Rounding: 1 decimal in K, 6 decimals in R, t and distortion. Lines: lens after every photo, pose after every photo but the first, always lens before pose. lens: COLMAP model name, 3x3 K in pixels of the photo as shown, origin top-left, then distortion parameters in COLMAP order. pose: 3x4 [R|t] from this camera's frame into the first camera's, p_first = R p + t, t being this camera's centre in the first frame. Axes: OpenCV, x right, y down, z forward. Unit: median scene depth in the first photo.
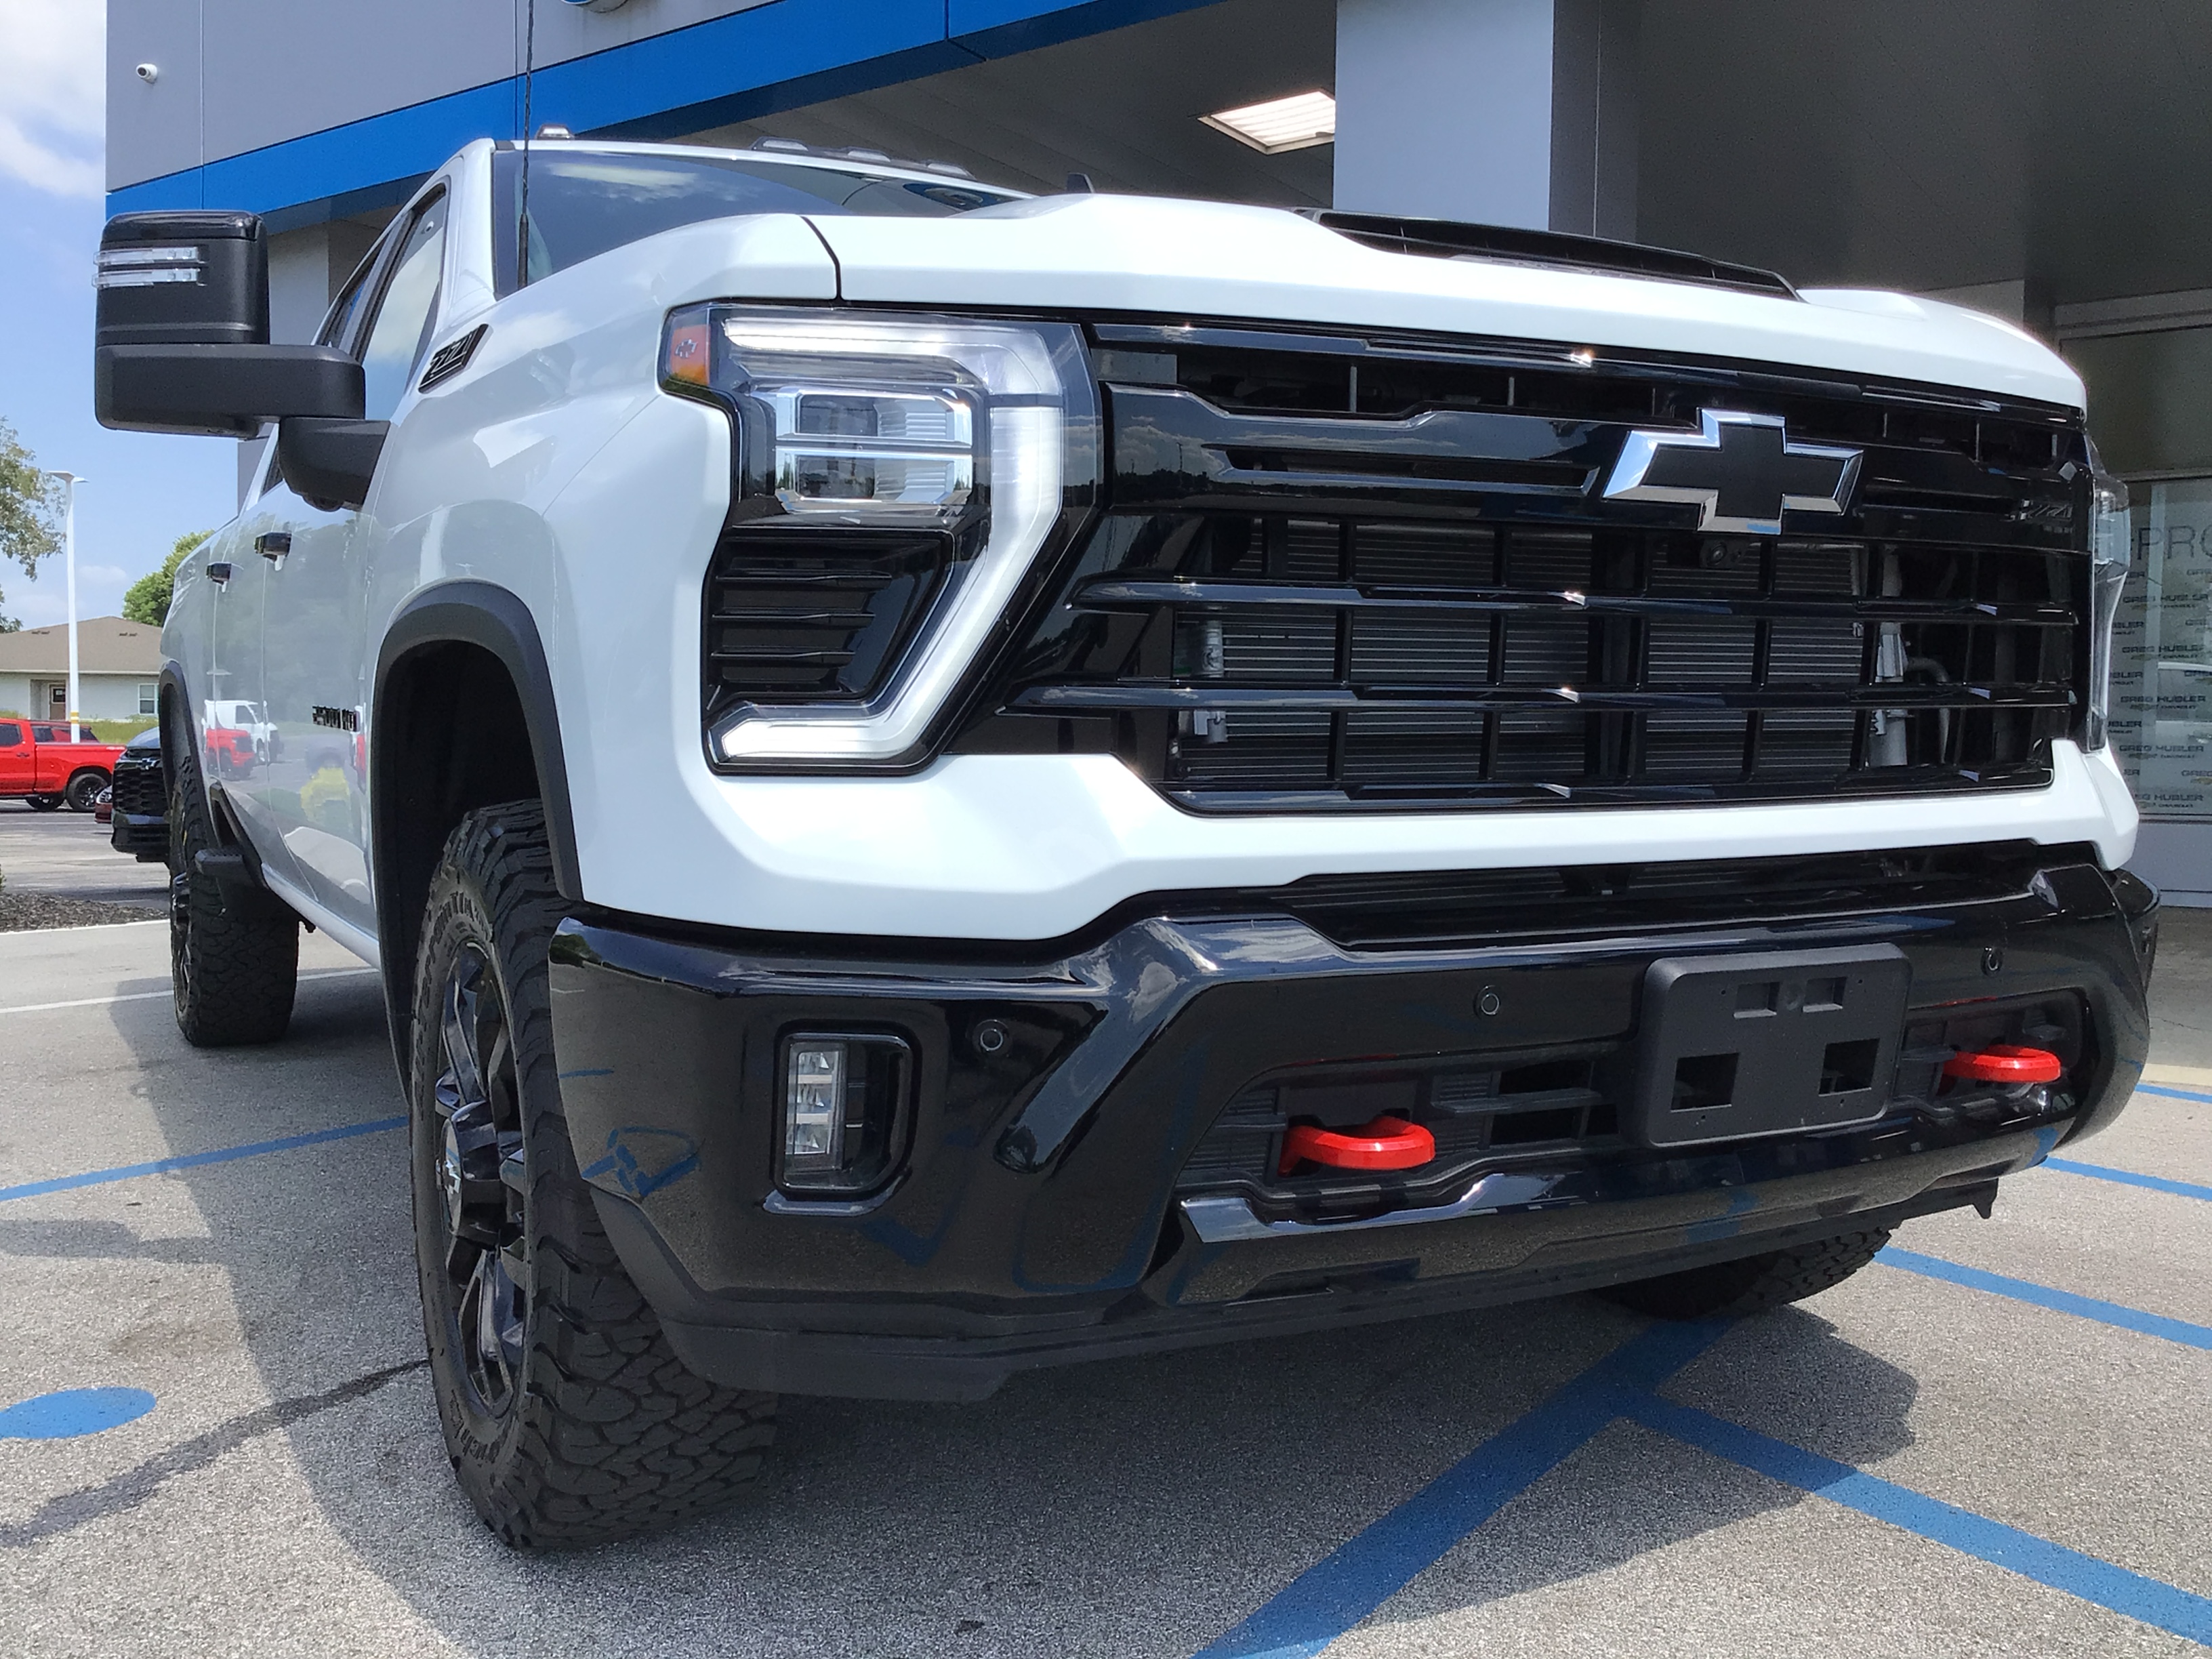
lens RADIAL K [[2027.2, 0, 1115.2], [0, 2027.2, 884.5], [0, 0, 1]] dist [0.019953, 0.000000]
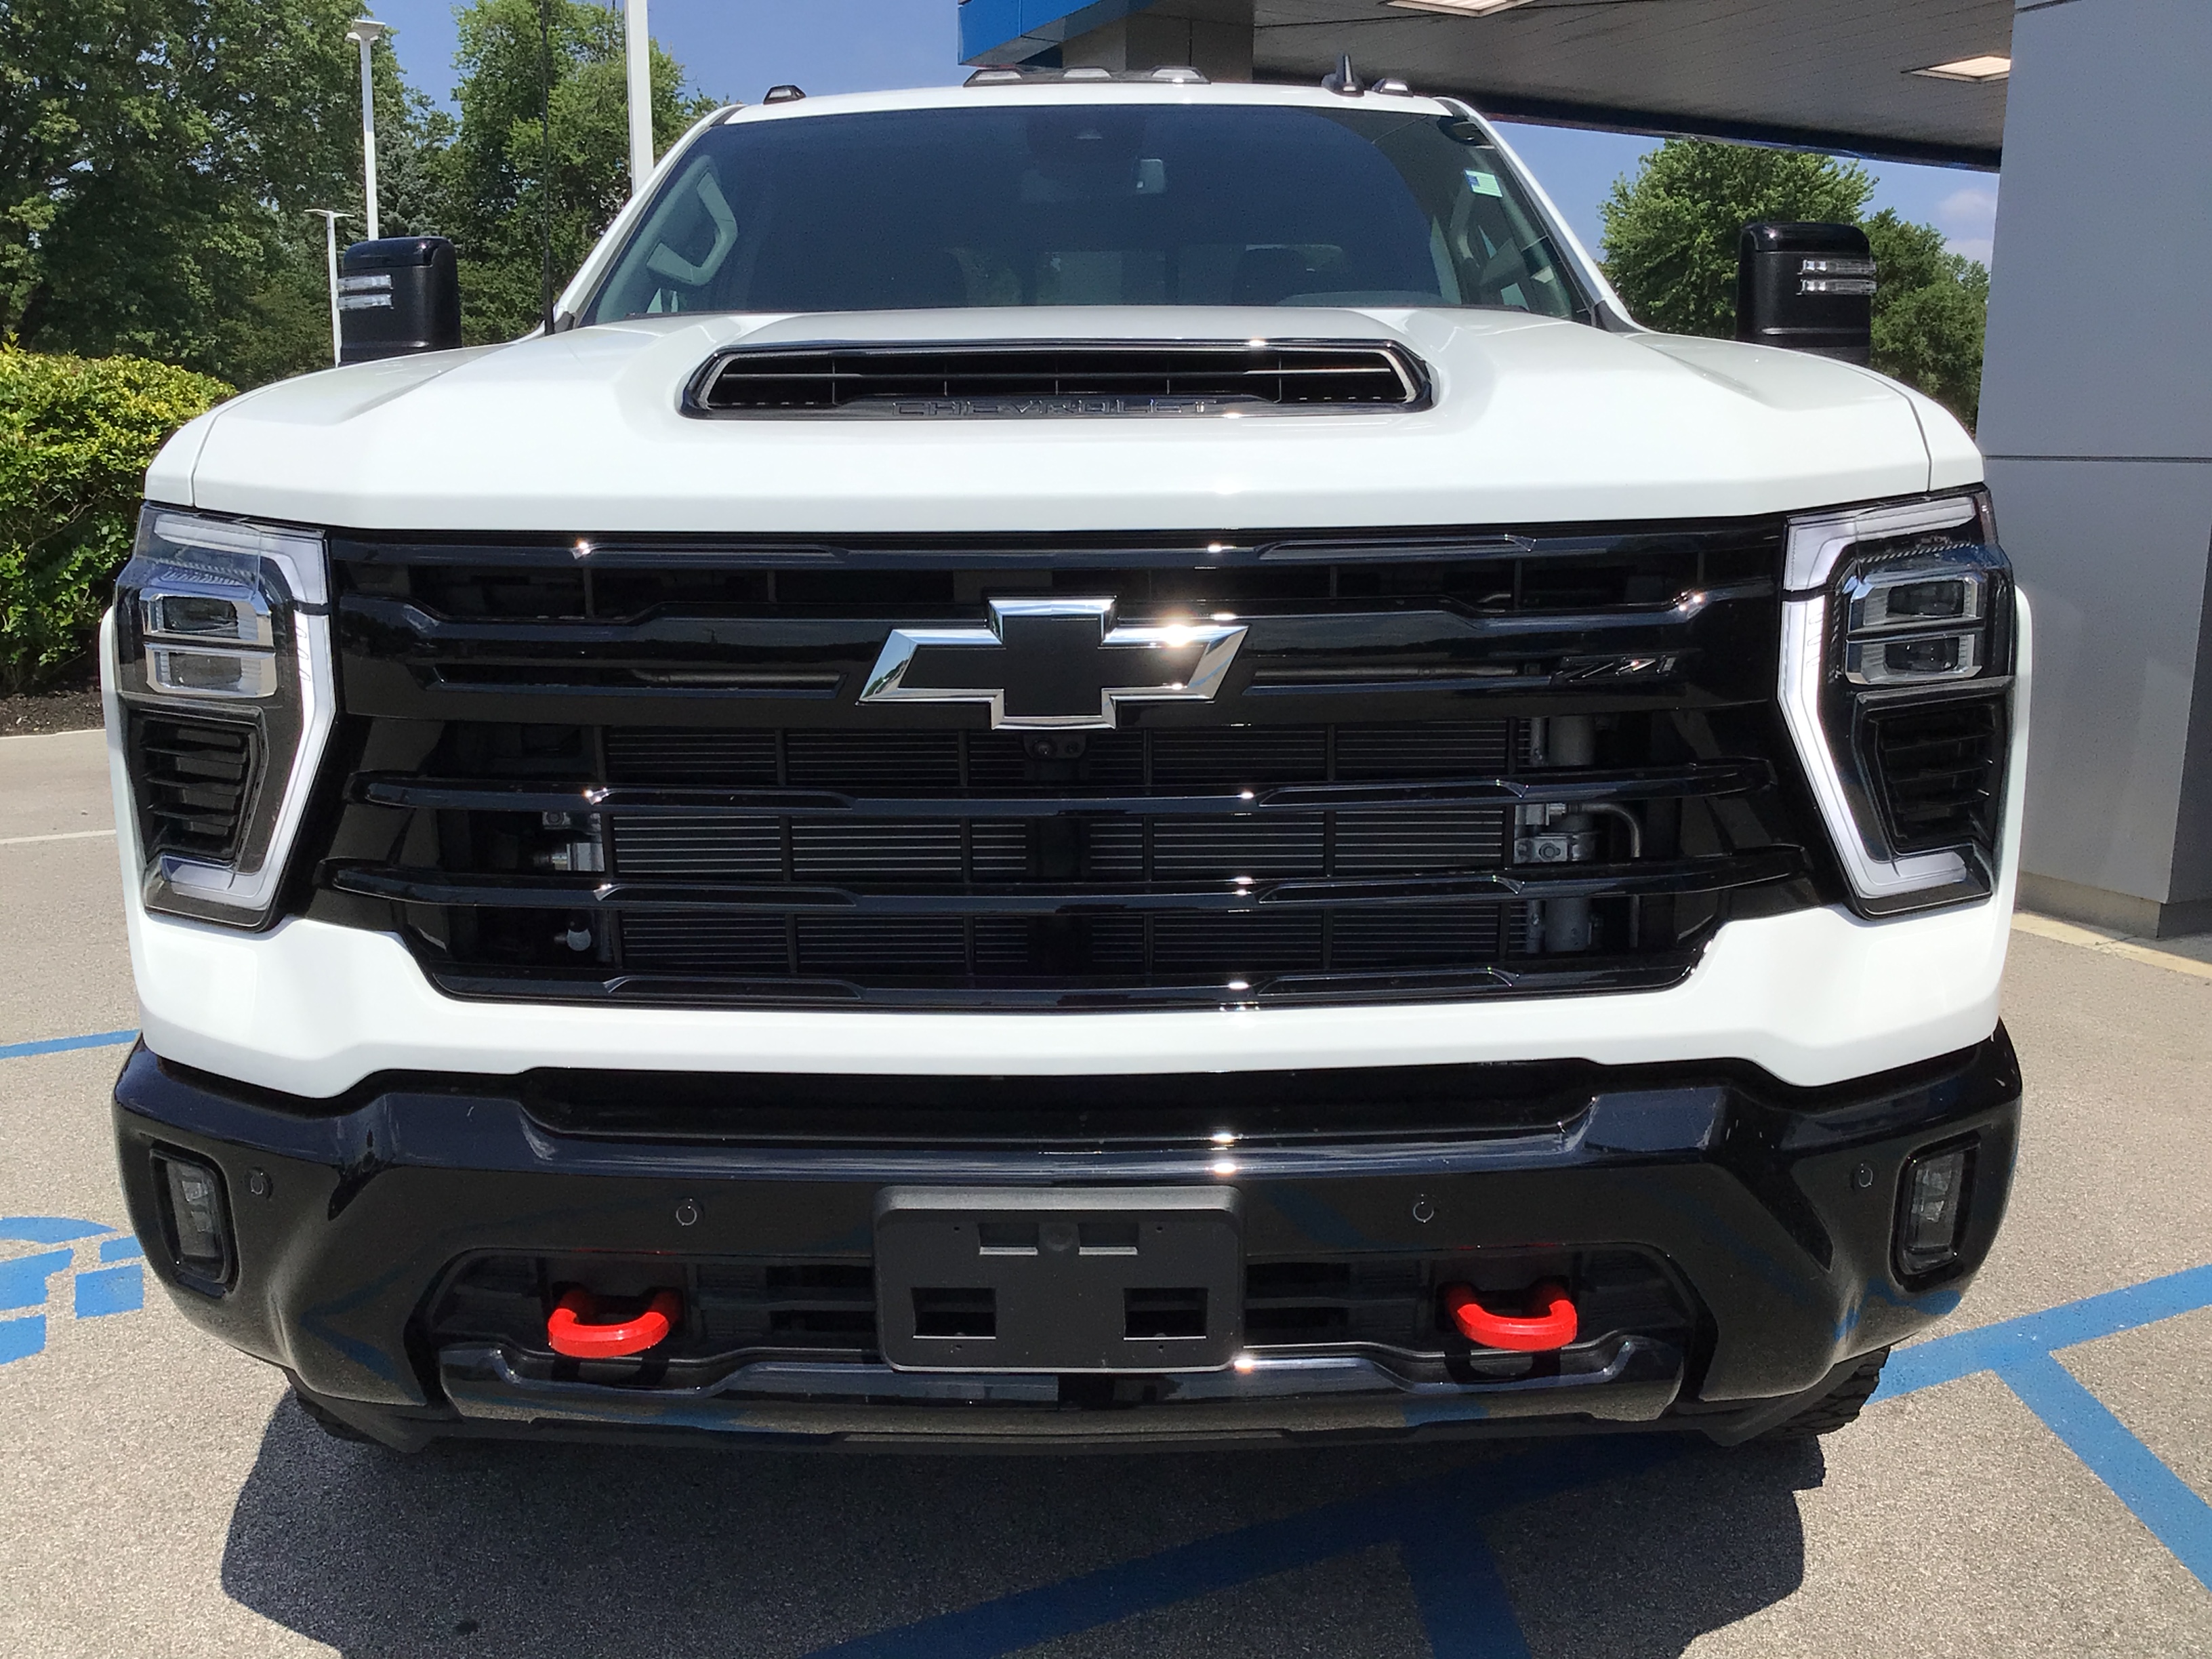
lens RADIAL K [[2027.2, 0, 1114.0], [0, 2027.2, 880.2], [0, 0, 1]] dist [0.019953, 0.000000]
pose [[0.870637, 0.106931, -0.480164, 0.764197], [-0.035782, 0.987269, 0.154982, -0.245412], [0.490624, -0.117752, 0.863379, 0.224361]]
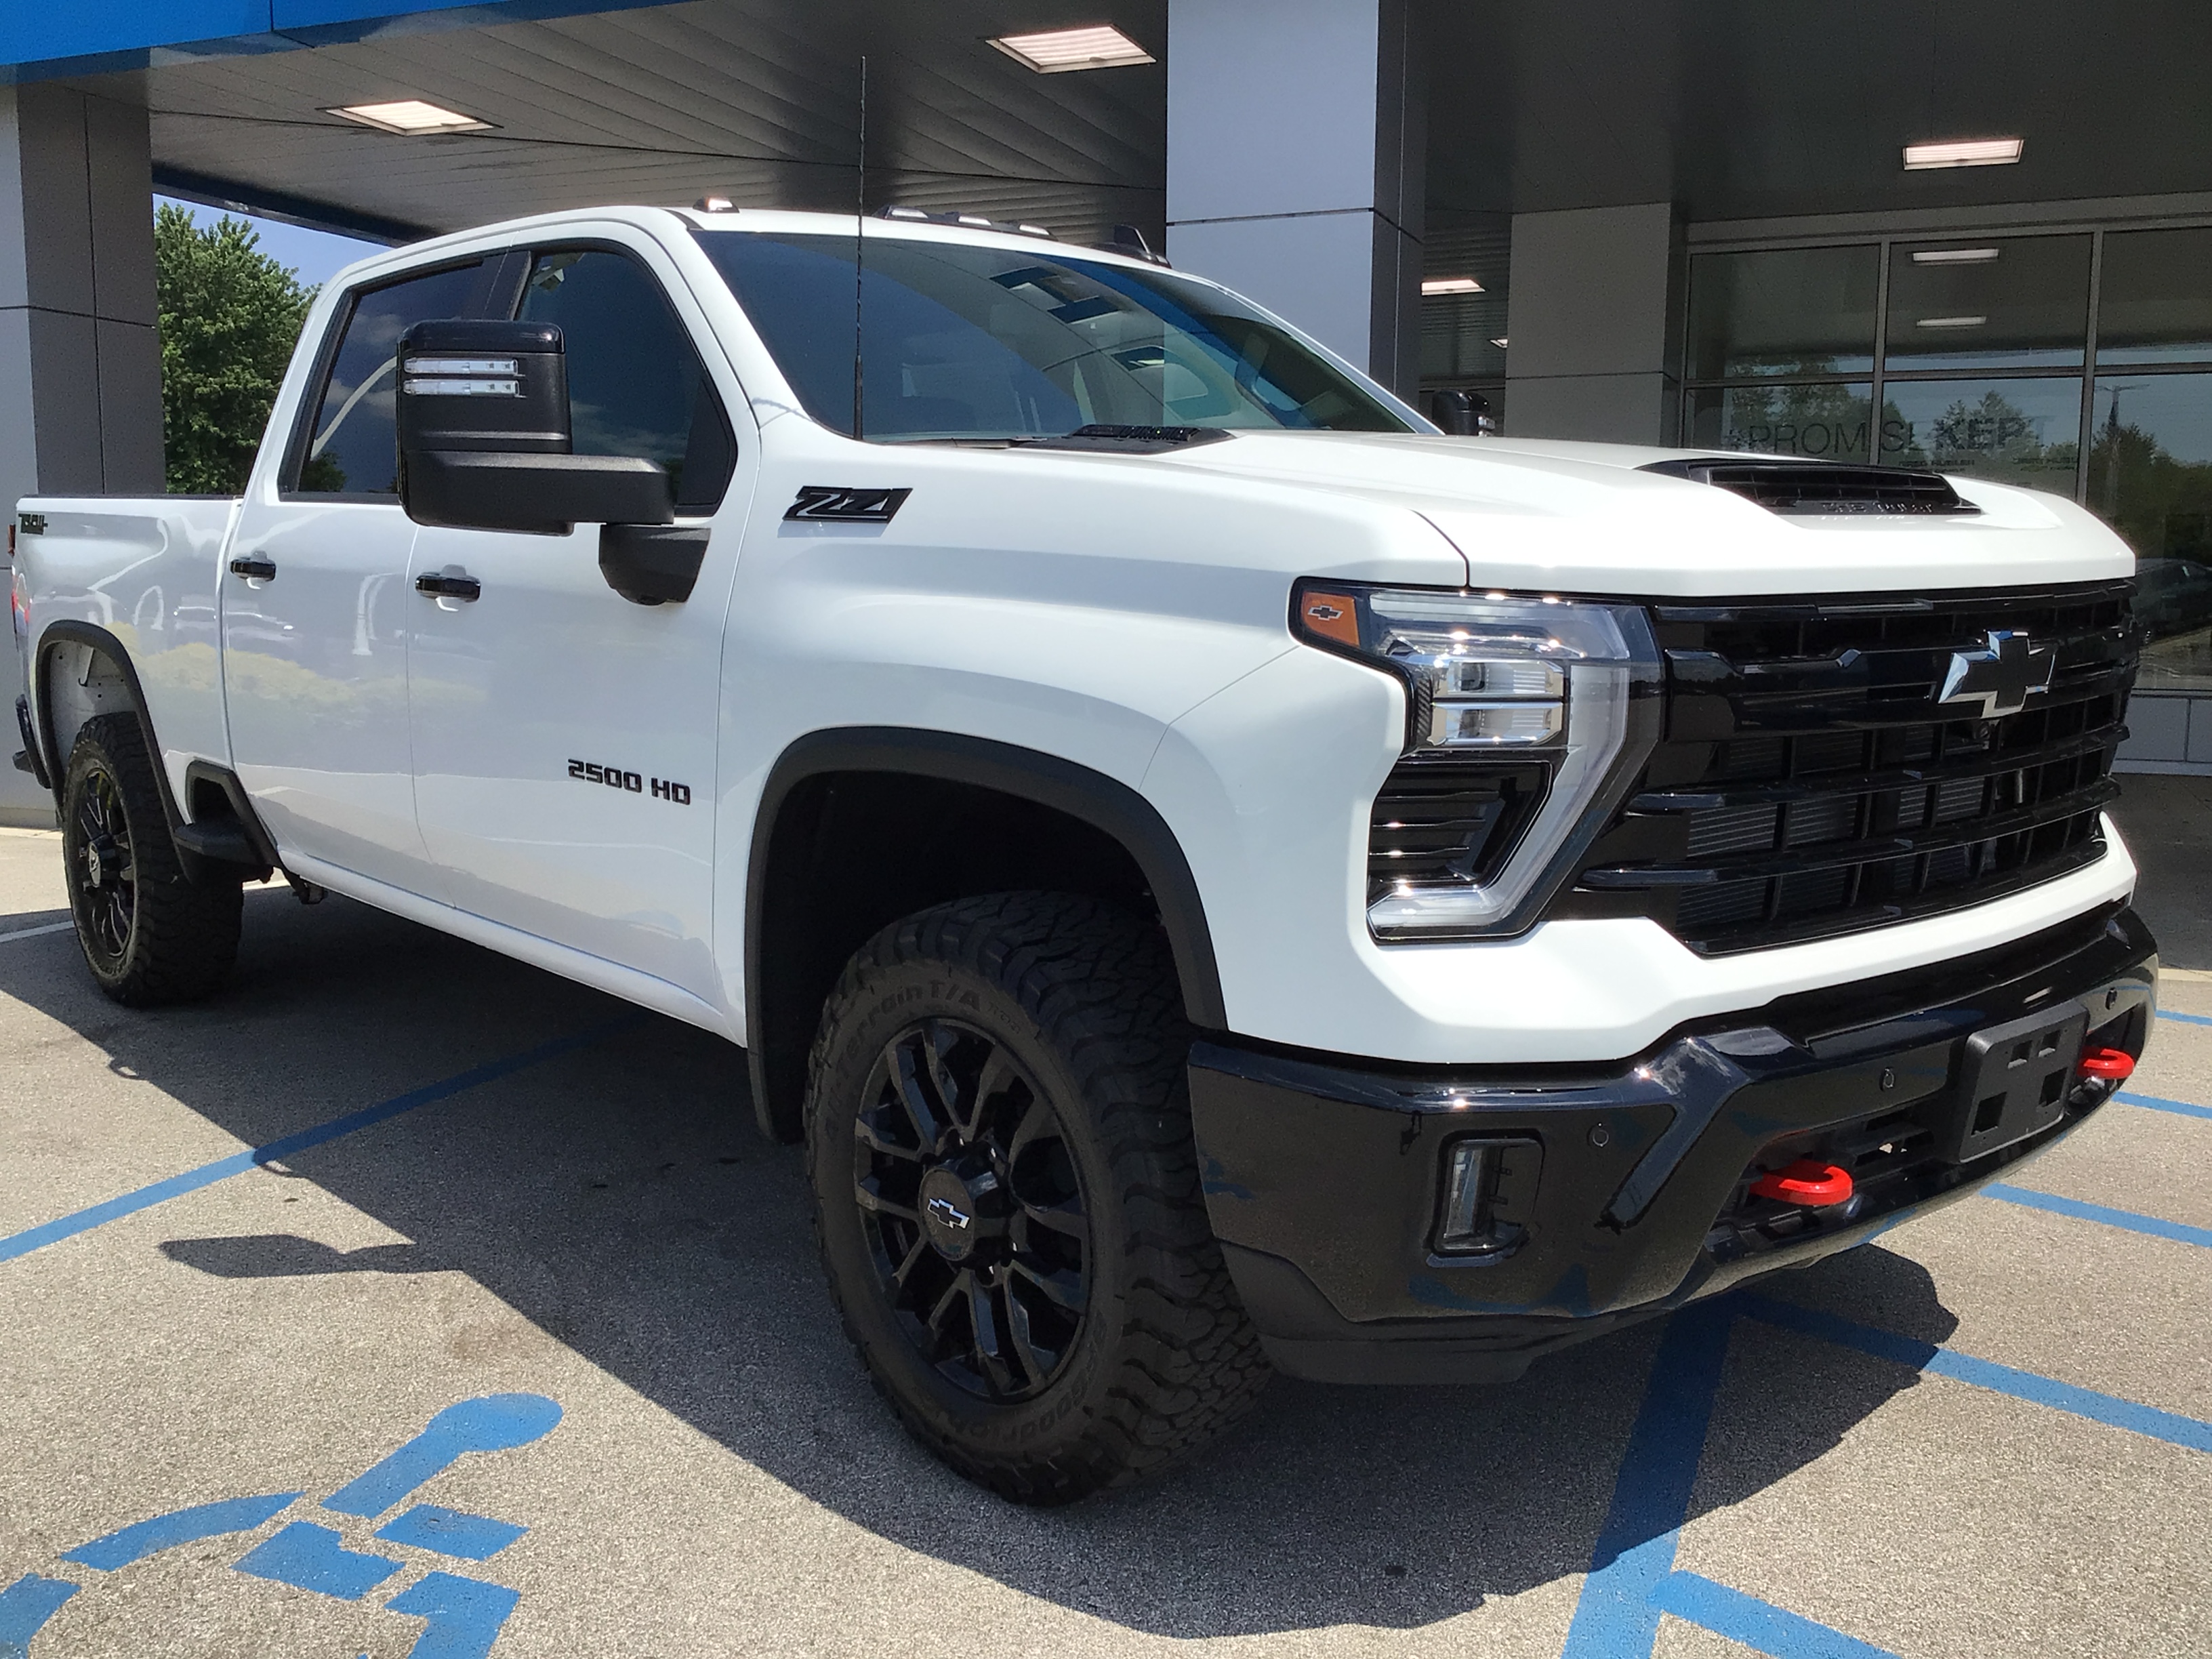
lens RADIAL K [[2027.2, 0, 1097.3], [0, 2027.2, 890.3], [0, 0, 1]] dist [0.019953, 0.000000]
pose [[0.975837, -0.037284, 0.215293, -0.586322], [0.016663, 0.995163, 0.096816, -0.197336], [-0.217861, -0.090889, 0.971738, -0.218001]]
